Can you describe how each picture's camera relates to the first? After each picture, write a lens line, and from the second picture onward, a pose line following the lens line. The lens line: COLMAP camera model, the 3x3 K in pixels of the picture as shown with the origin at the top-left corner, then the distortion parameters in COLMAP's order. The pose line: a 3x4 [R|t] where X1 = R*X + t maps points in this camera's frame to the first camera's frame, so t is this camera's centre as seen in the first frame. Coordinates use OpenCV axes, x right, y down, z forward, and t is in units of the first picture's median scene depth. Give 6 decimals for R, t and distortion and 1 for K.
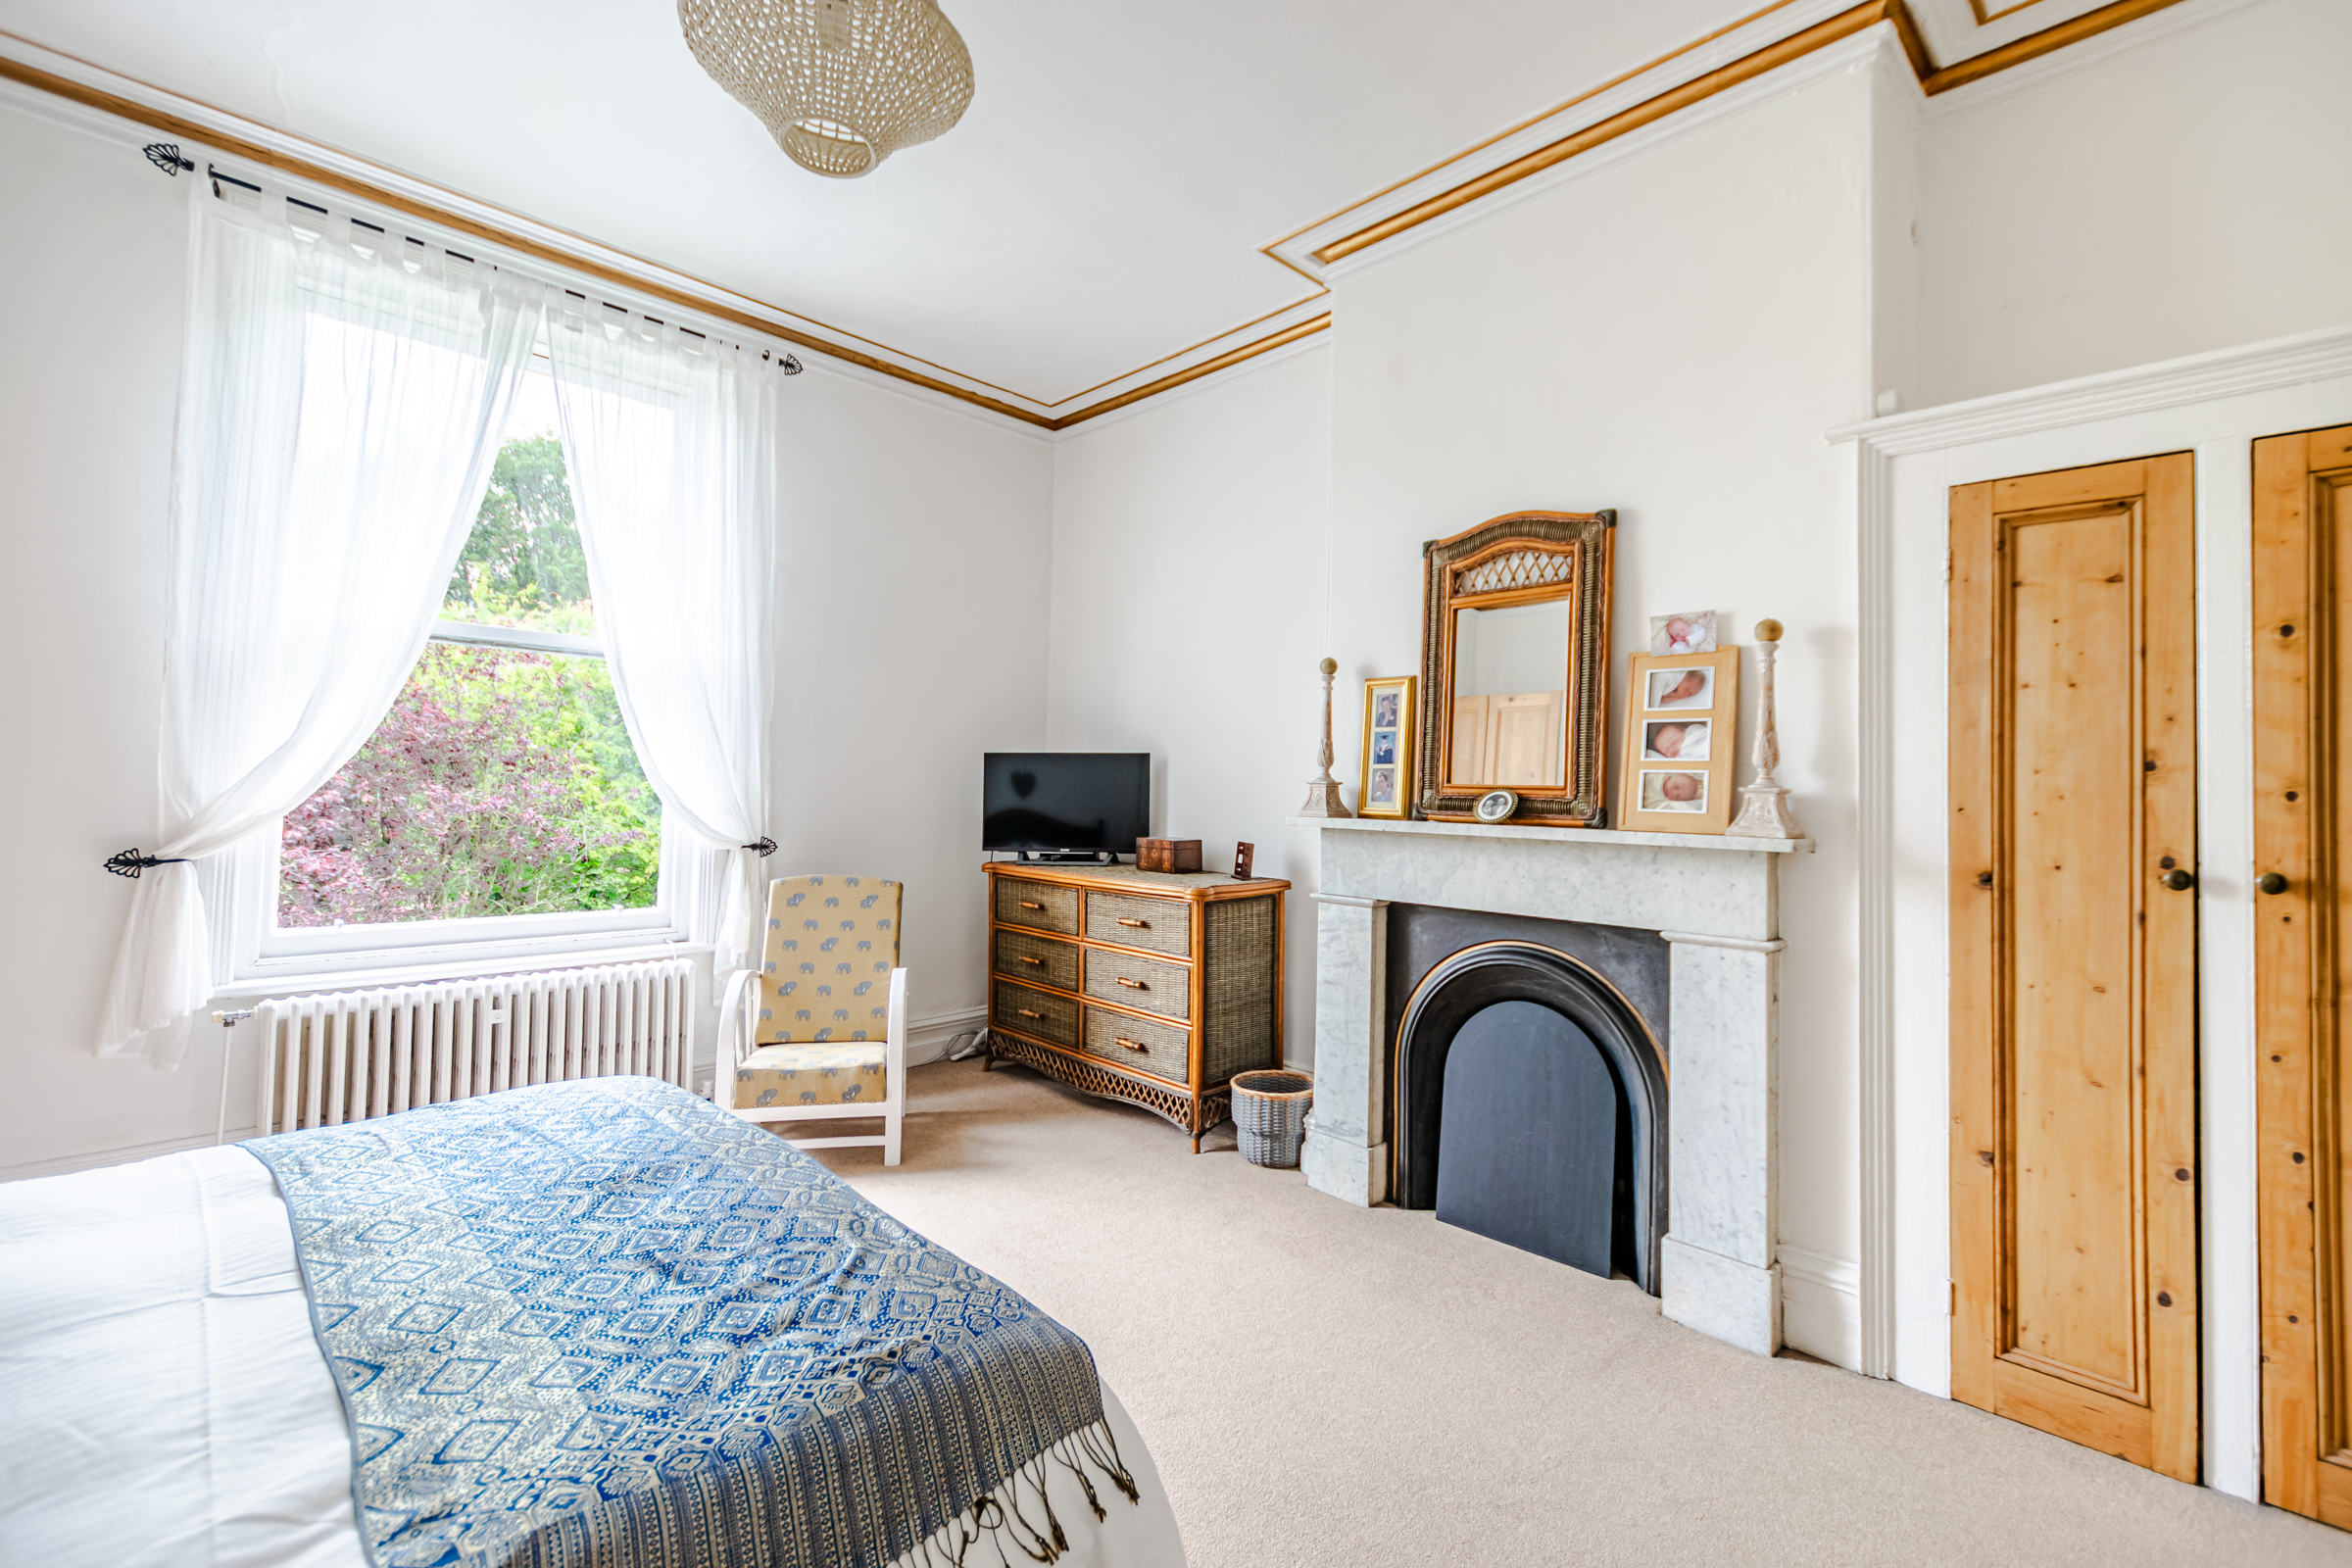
lens RADIAL K [[1022.1, 0, 1176.0], [0, 1022.1, 784.0], [0, 0, 1]] dist [0.000363, 0.000024]
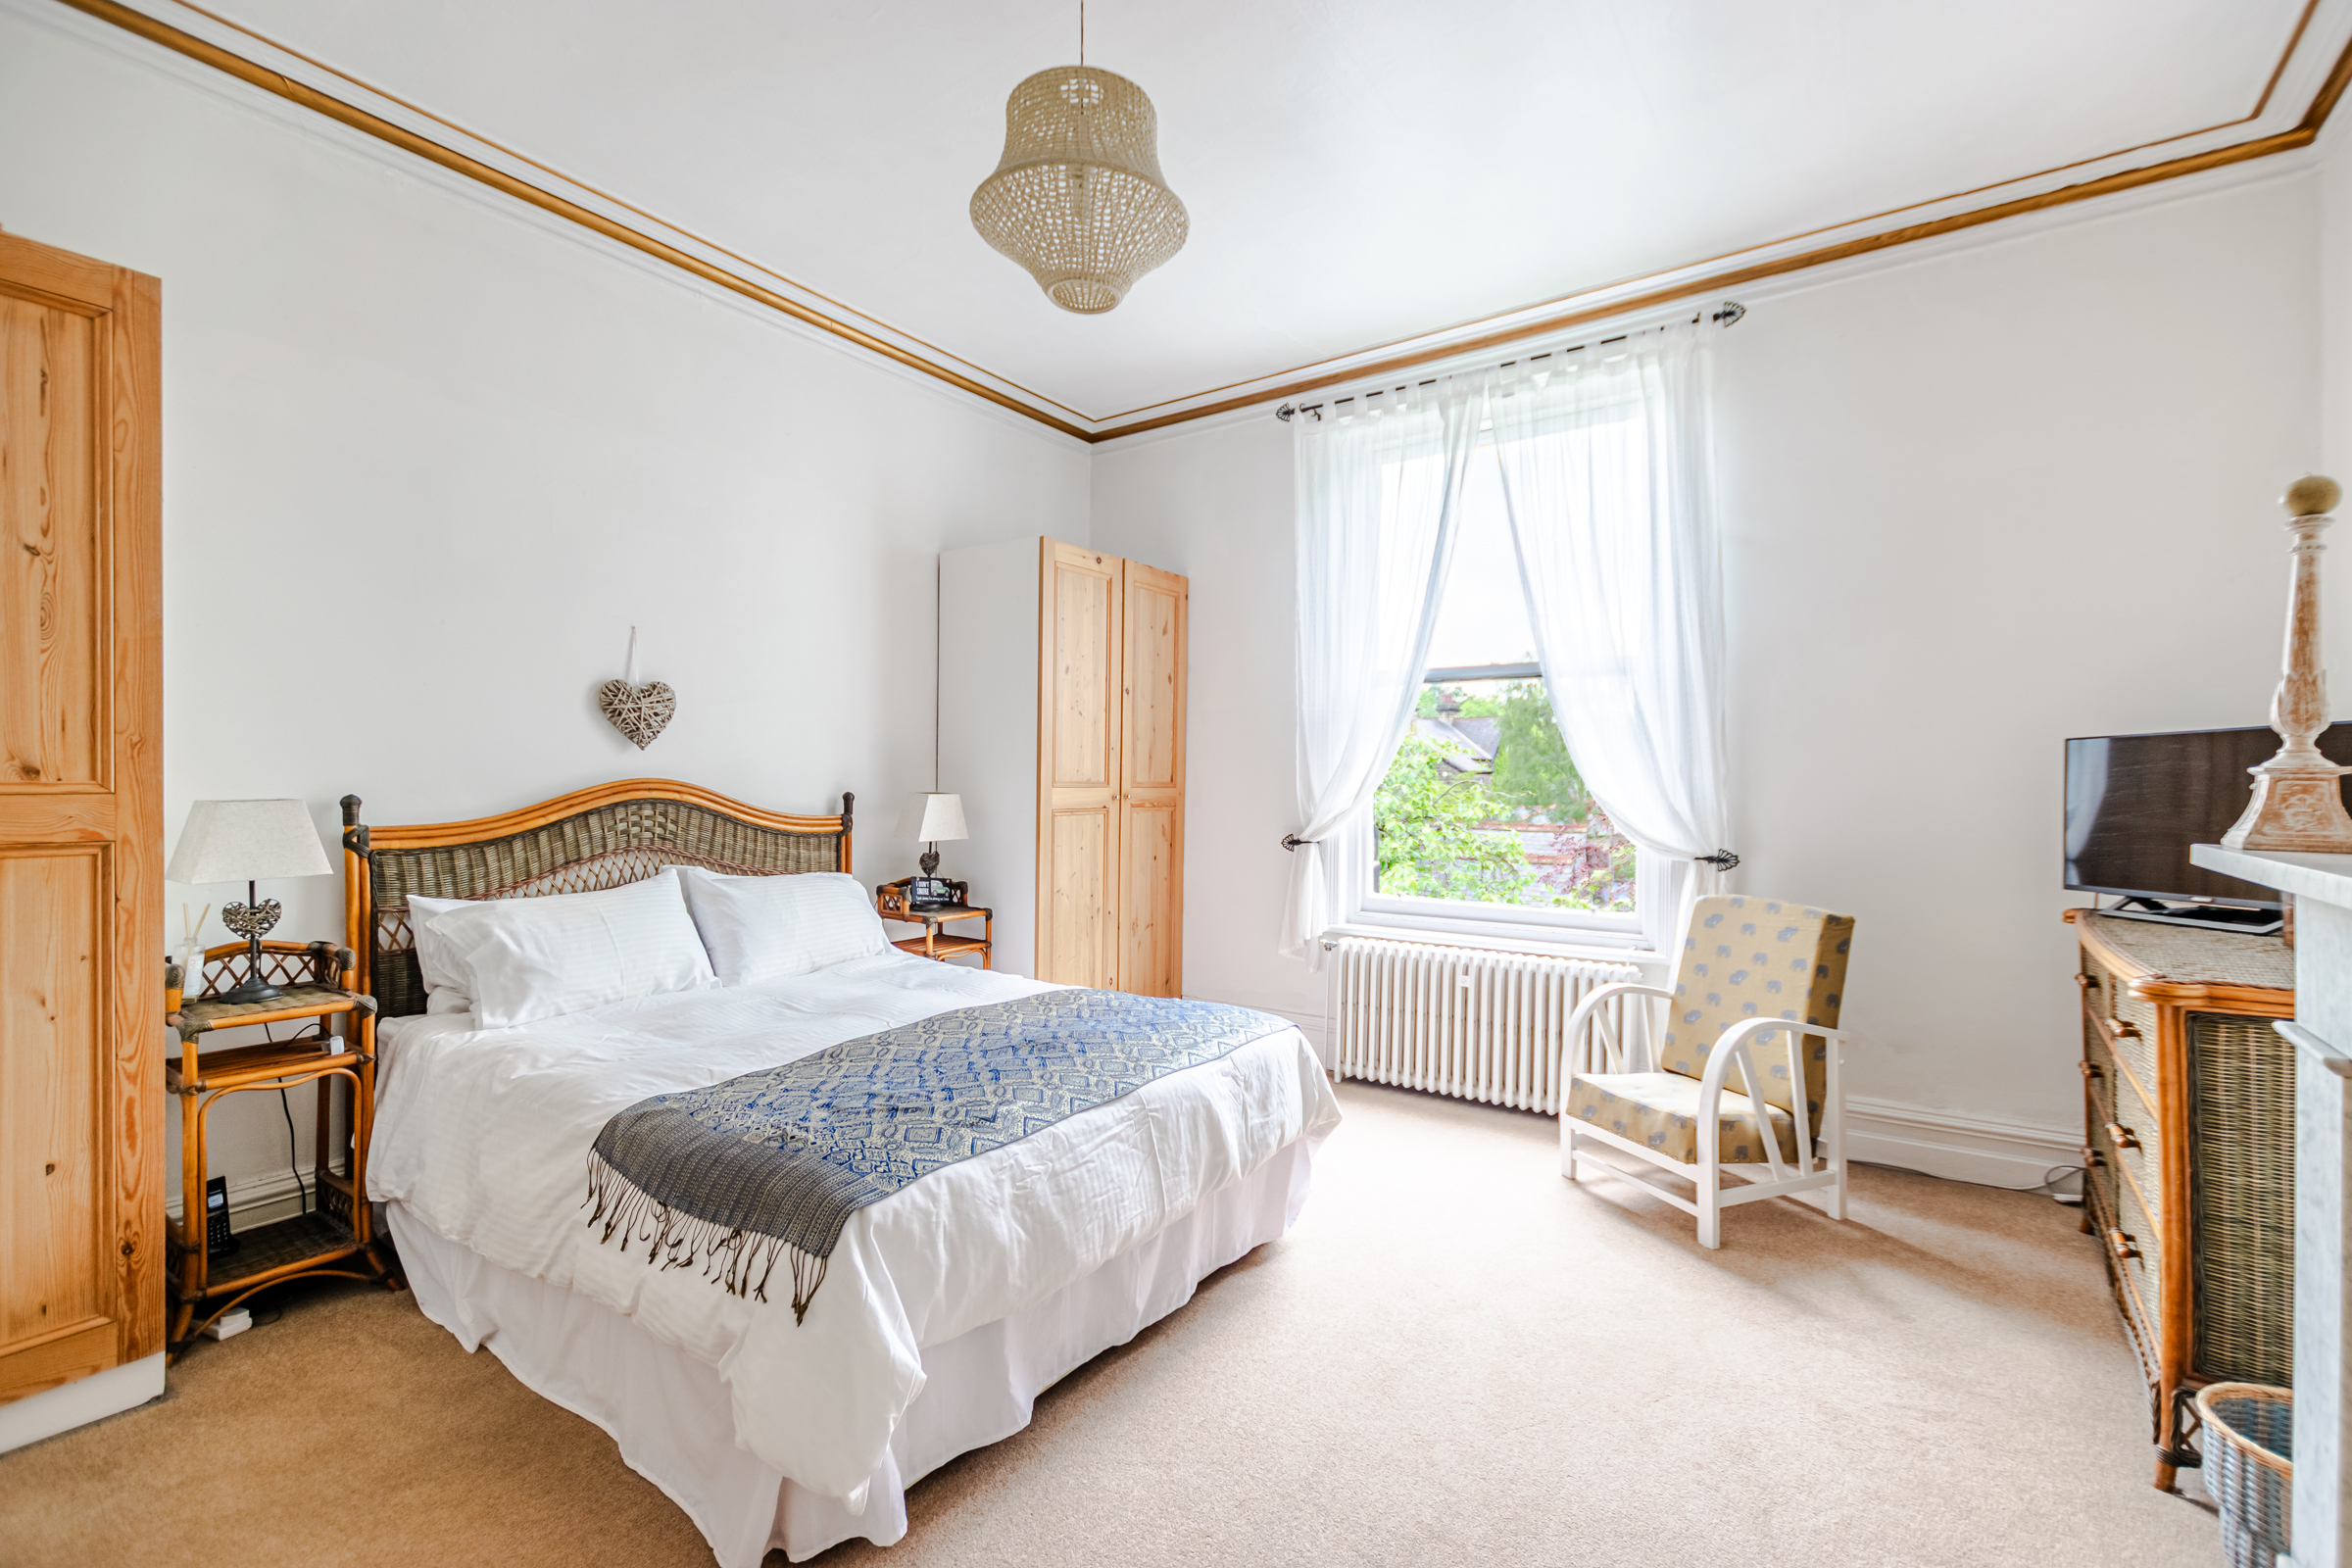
lens RADIAL K [[1004.2, 0, 1177.0], [0, 1004.2, 813.1], [0, 0, 1]] dist [0.000951, -0.000410]
pose [[0.161744, 0.010029, -0.986782, 0.472783], [0.004563, 0.999930, 0.010911, 0.009292], [0.986822, -0.006268, 0.161687, 0.457798]]
